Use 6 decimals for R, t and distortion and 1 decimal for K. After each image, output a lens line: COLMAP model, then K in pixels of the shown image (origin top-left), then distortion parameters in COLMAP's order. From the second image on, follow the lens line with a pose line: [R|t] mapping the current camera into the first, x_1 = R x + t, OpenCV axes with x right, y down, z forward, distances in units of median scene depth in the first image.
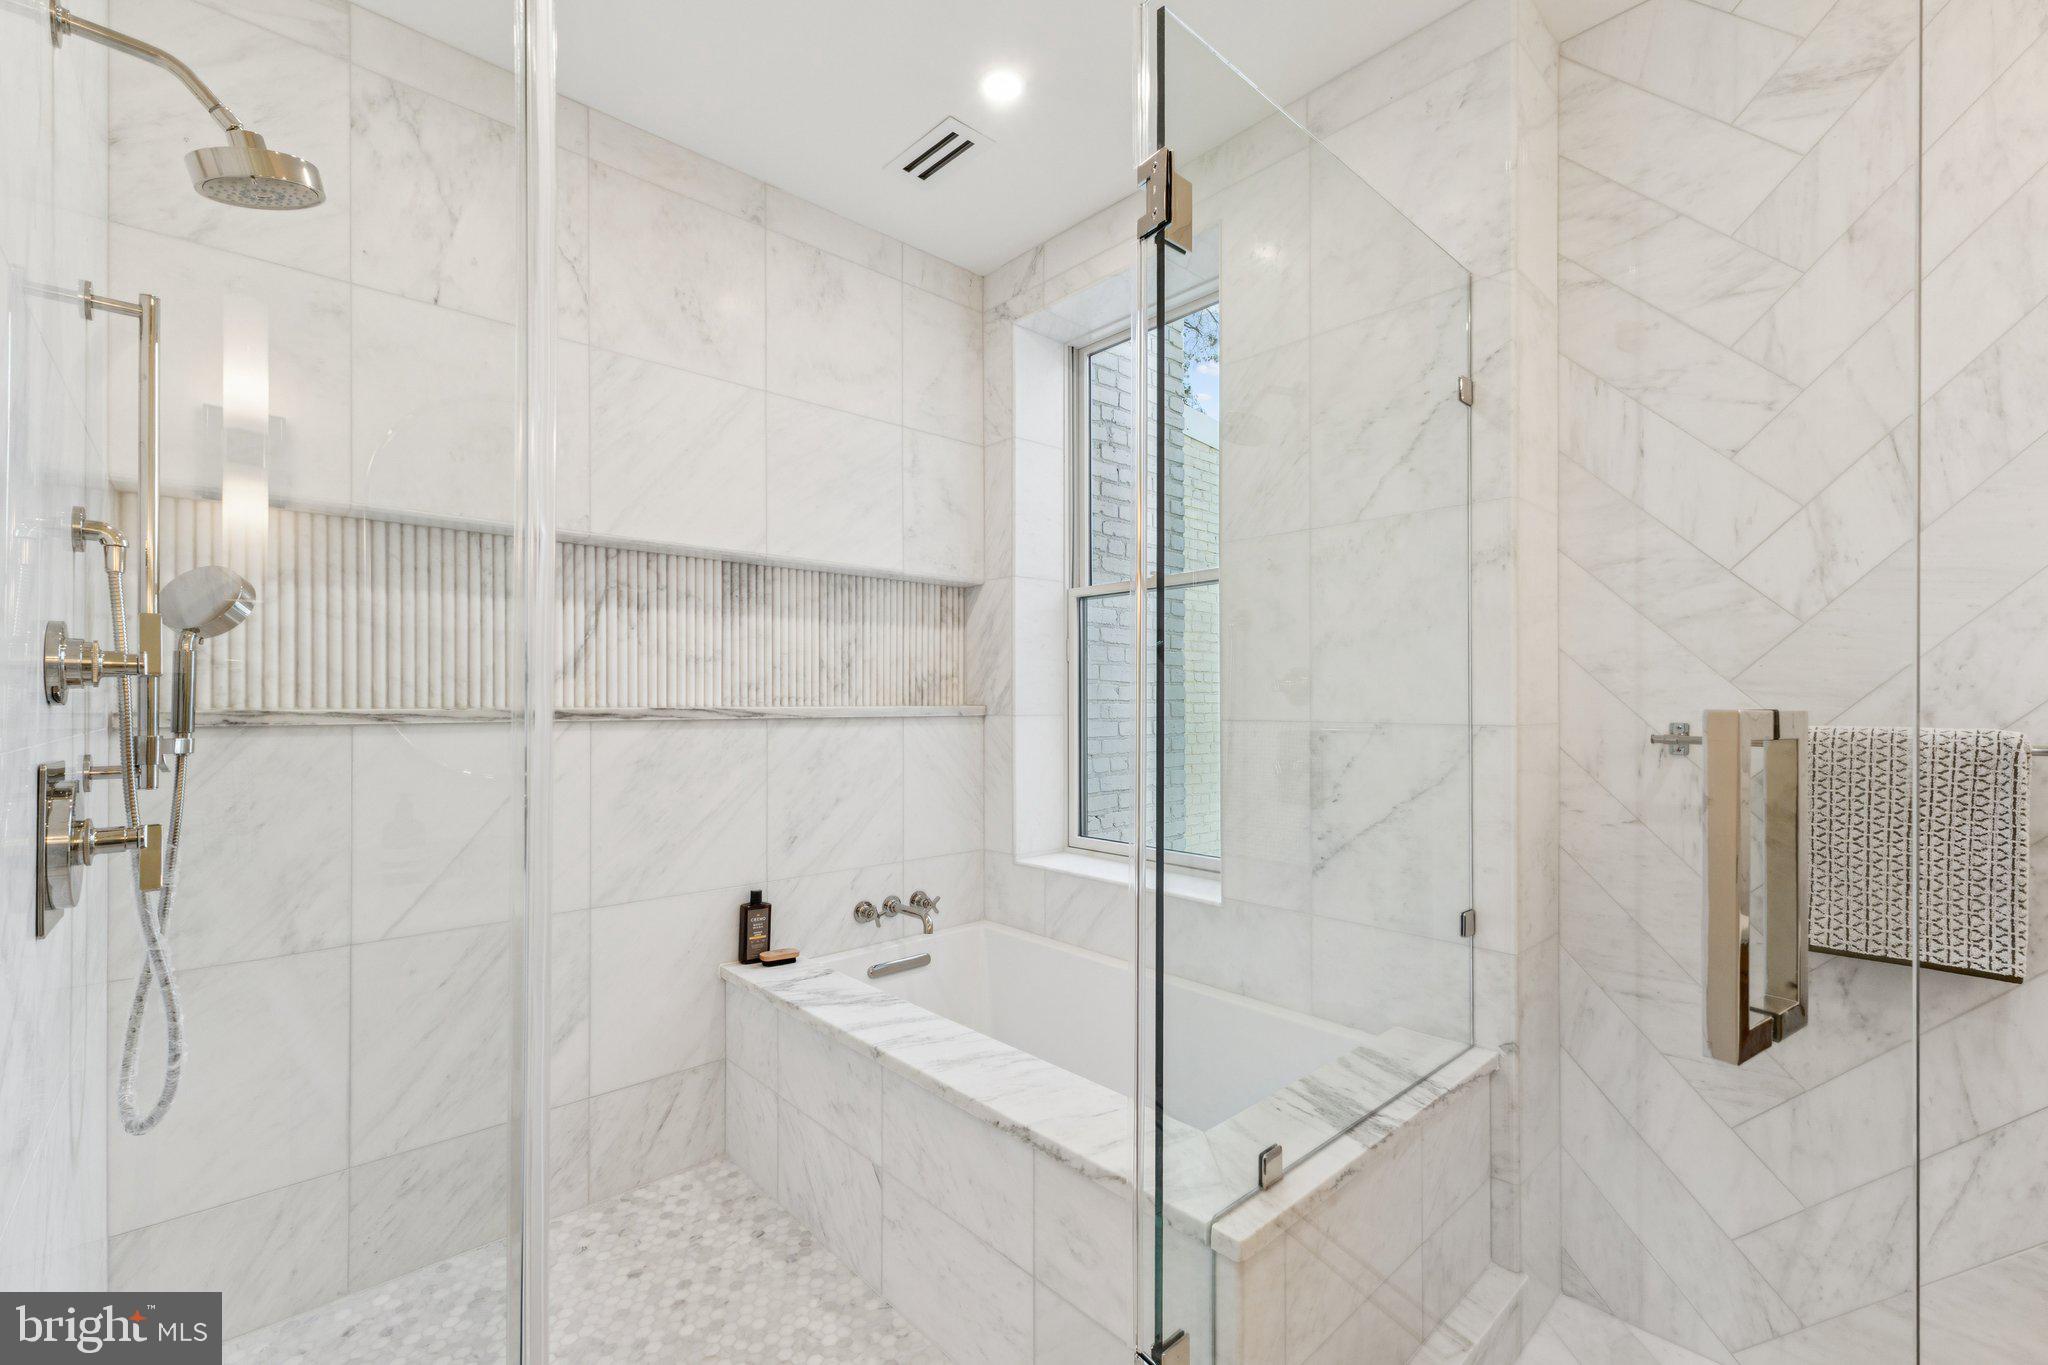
lens RADIAL K [[878.3, 0, 1021.0], [0, 878.3, 697.1], [0, 0, 1]] dist [0.010471, -0.000231]
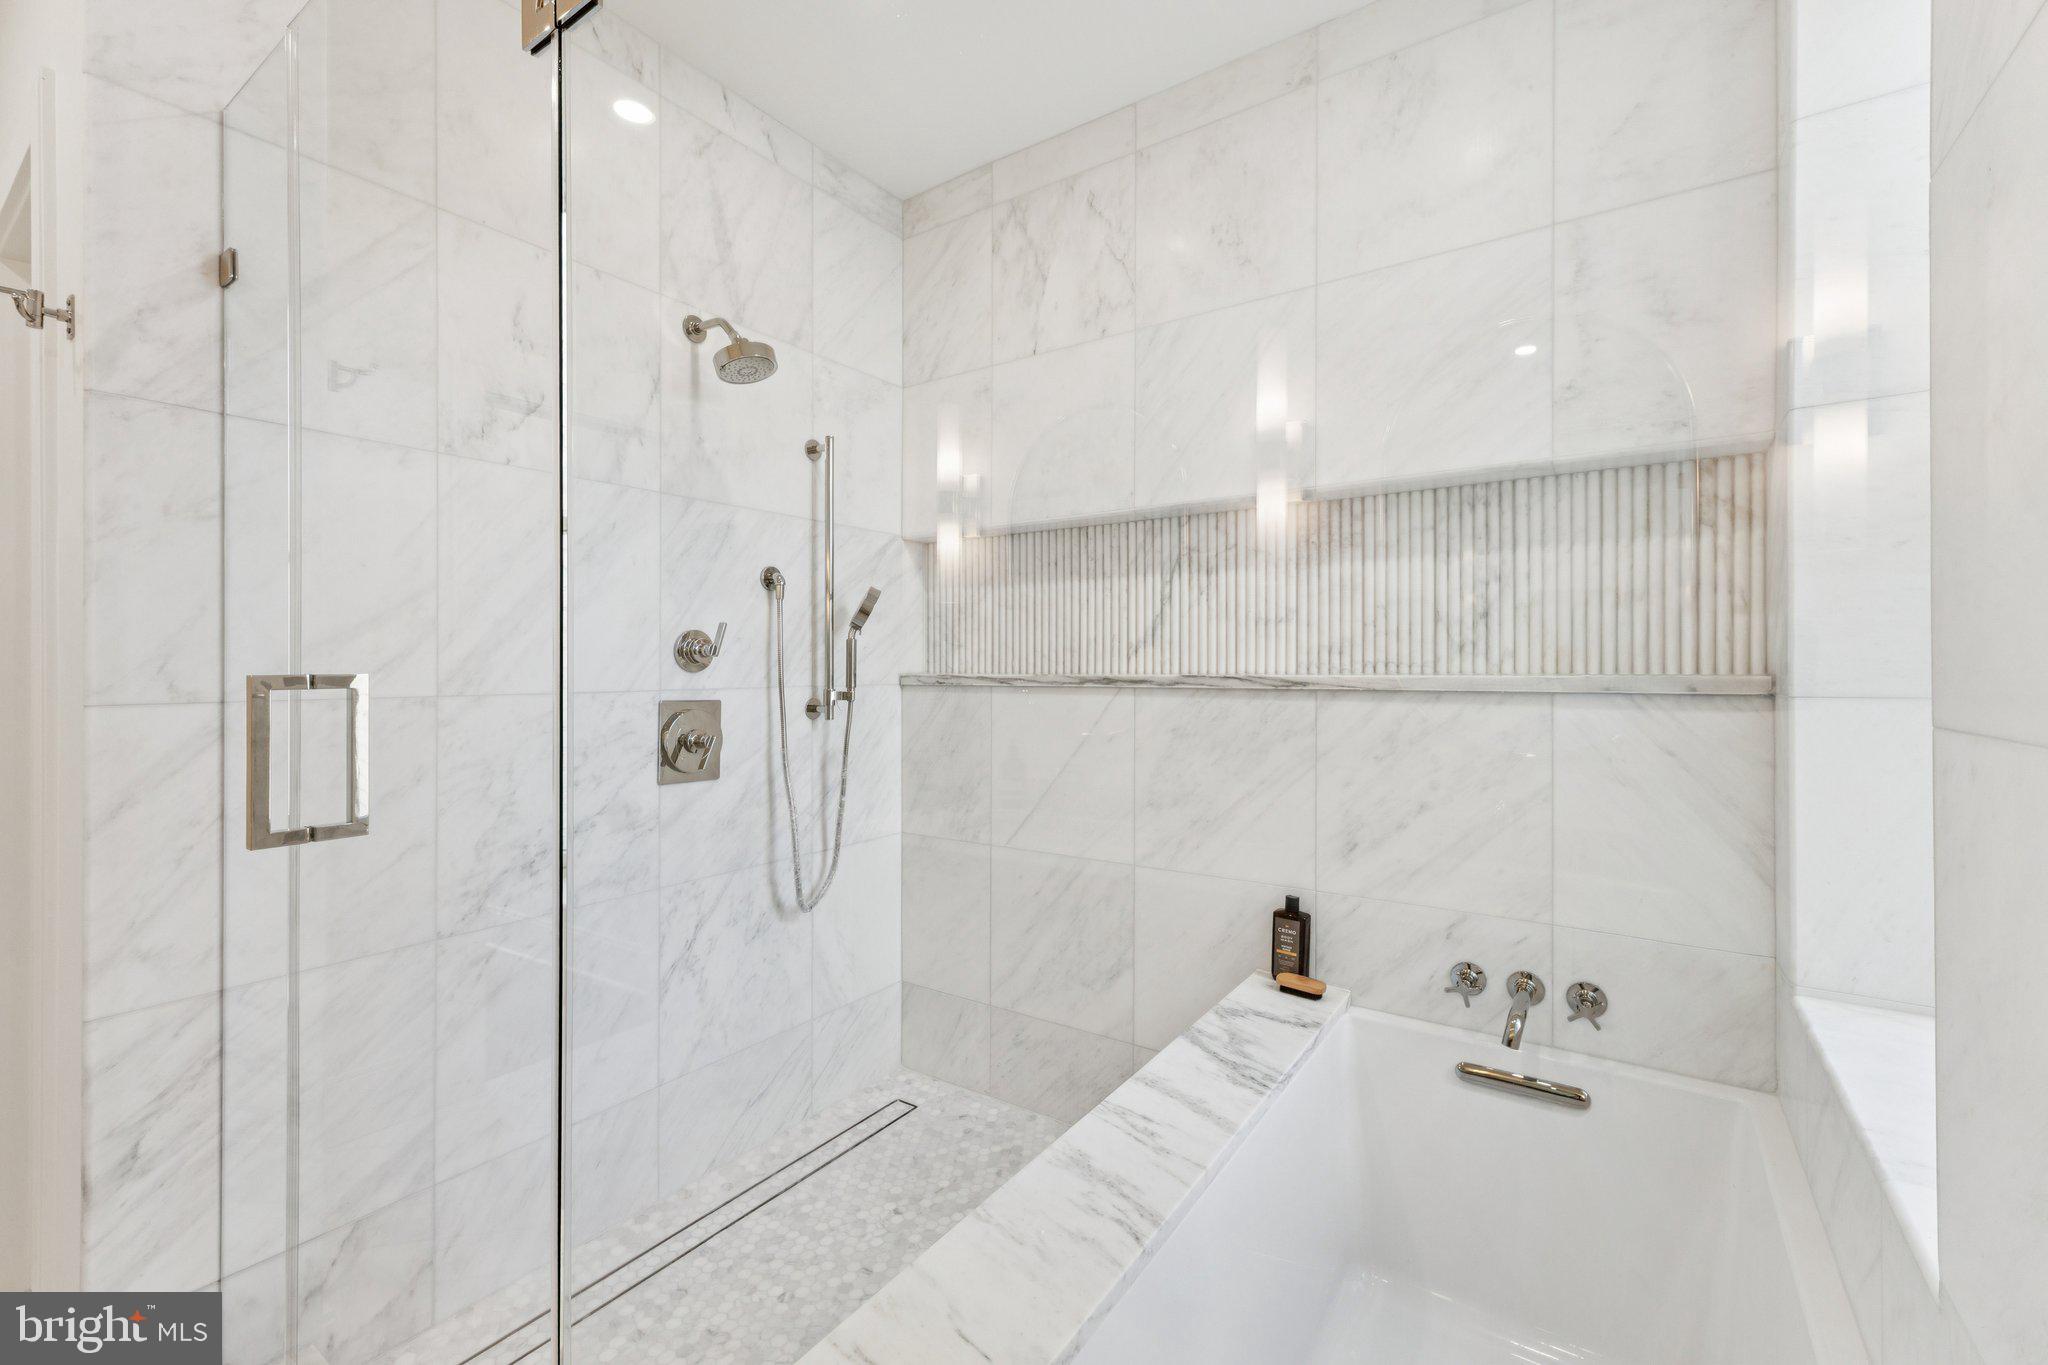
lens RADIAL K [[878.3, 0, 1023.1], [0, 878.3, 660.6], [0, 0, 1]] dist [0.010471, -0.000231]
pose [[0.217350, -0.003524, -0.976087, 0.434391], [0.012020, 0.999927, -0.000934, -0.004552], [0.976020, -0.011530, 0.217377, 0.548142]]
